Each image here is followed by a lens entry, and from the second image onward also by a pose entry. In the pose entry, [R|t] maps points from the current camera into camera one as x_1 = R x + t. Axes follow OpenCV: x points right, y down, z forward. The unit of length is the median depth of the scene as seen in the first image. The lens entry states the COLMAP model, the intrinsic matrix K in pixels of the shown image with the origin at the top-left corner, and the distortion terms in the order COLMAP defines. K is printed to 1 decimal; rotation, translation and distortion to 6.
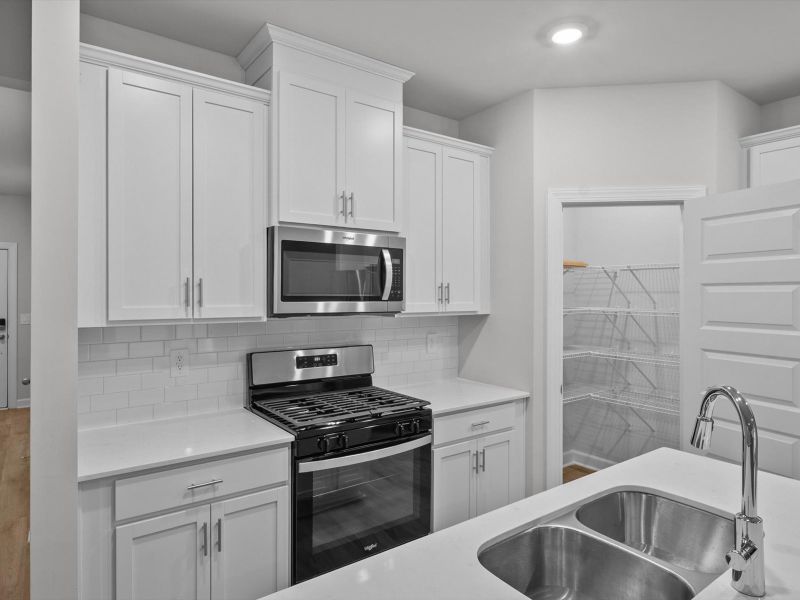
lens RADIAL K [[466.1, 0, 361.7], [0, 466.1, 296.8], [0, 0, 1]] dist [-0.003313, -0.000354]
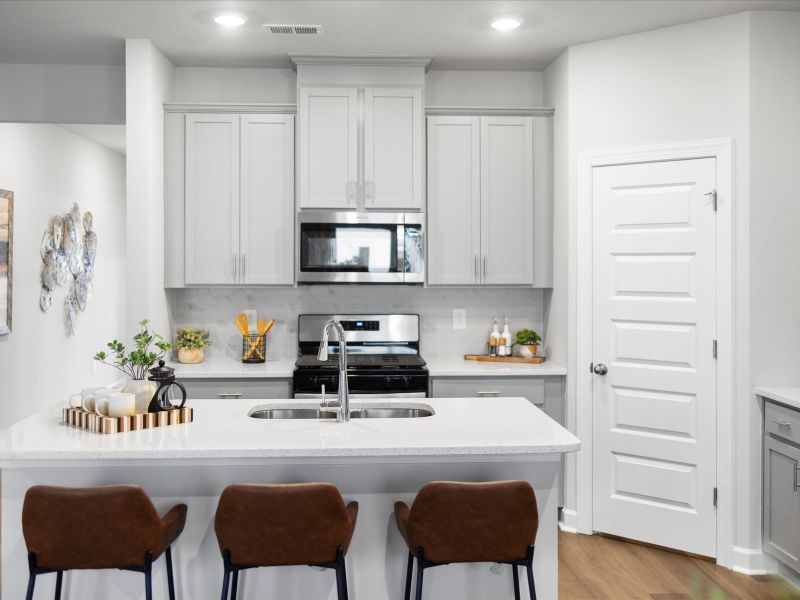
lens RADIAL K [[825.8, 0, 399.3], [0, 825.8, 263.4], [0, 0, 1]] dist [-0.007244, 0.002086]
pose [[0.859677, -0.003835, -0.510824, 0.998132], [0.001475, 0.999986, -0.005025, -0.001479], [0.510836, 0.003566, 0.859671, -0.648667]]
